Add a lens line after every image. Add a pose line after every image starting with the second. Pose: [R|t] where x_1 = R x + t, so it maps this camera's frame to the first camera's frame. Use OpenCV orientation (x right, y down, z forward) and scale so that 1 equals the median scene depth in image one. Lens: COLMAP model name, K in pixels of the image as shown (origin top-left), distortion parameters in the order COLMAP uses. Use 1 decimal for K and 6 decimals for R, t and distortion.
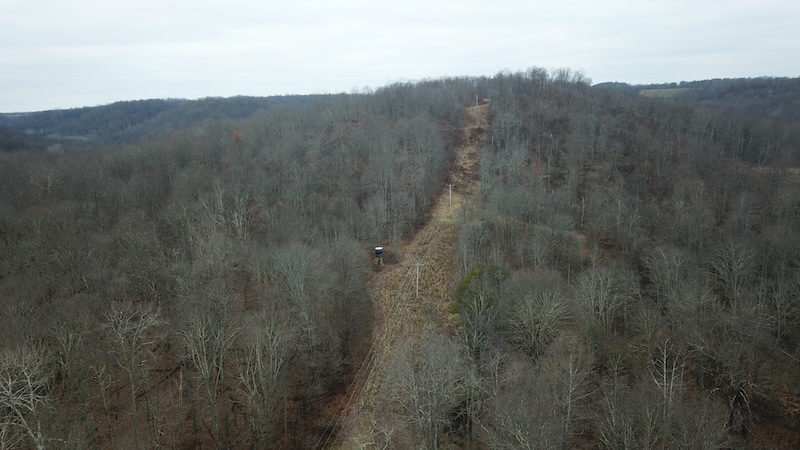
lens RADIAL K [[614.9, 0, 400.0], [0, 614.9, 224.5], [0, 0, 1]] dist [-0.005934, -0.015803]
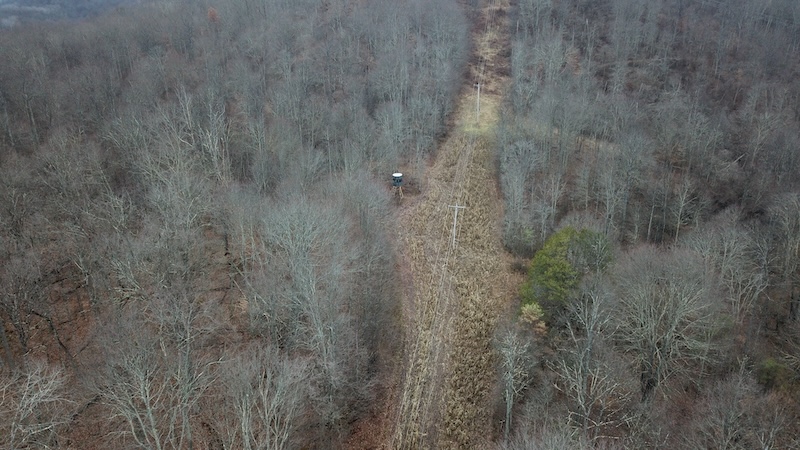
lens RADIAL K [[614.9, 0, 399.9], [0, 614.9, 226.6], [0, 0, 1]] dist [-0.005934, -0.015803]
pose [[0.999618, 0.013355, 0.024194, -0.039749], [-0.017759, 0.981207, 0.192140, -0.036525], [-0.021173, -0.192496, 0.981069, 0.181131]]
